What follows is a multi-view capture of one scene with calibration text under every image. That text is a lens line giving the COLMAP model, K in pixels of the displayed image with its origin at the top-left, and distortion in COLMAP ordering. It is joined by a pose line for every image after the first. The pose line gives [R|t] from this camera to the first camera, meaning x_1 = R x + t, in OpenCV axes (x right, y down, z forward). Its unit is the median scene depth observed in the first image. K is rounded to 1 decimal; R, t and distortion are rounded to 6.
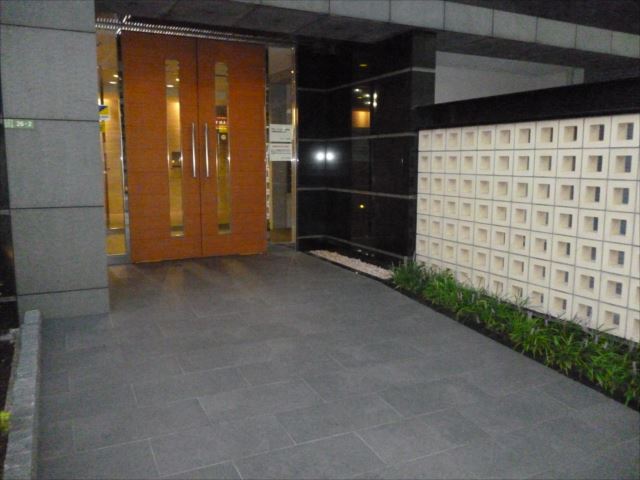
lens RADIAL K [[513.2, 0, 320.0], [0, 513.2, 240.0], [0, 0, 1]] dist [-0.004009, 0.001783]
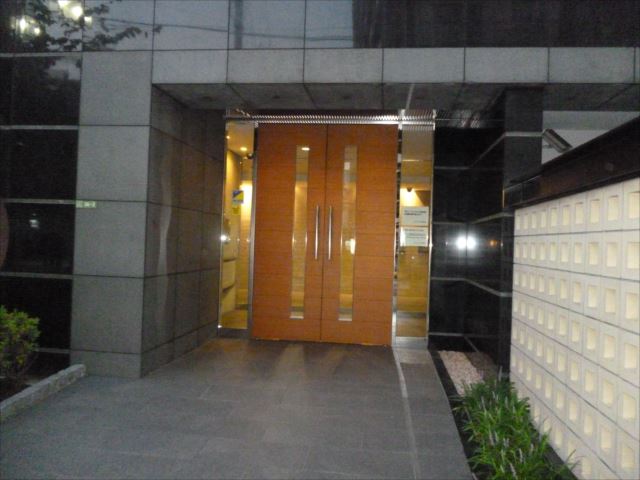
lens RADIAL K [[529.9, 0, 320.0], [0, 529.9, 240.0], [0, 0, 1]] dist [0.000998, 0.003781]
pose [[0.845822, 0.022510, -0.532990, 0.372084], [-0.111988, 0.984339, -0.136147, -0.025304], [0.521578, 0.174844, 0.835096, 0.181243]]
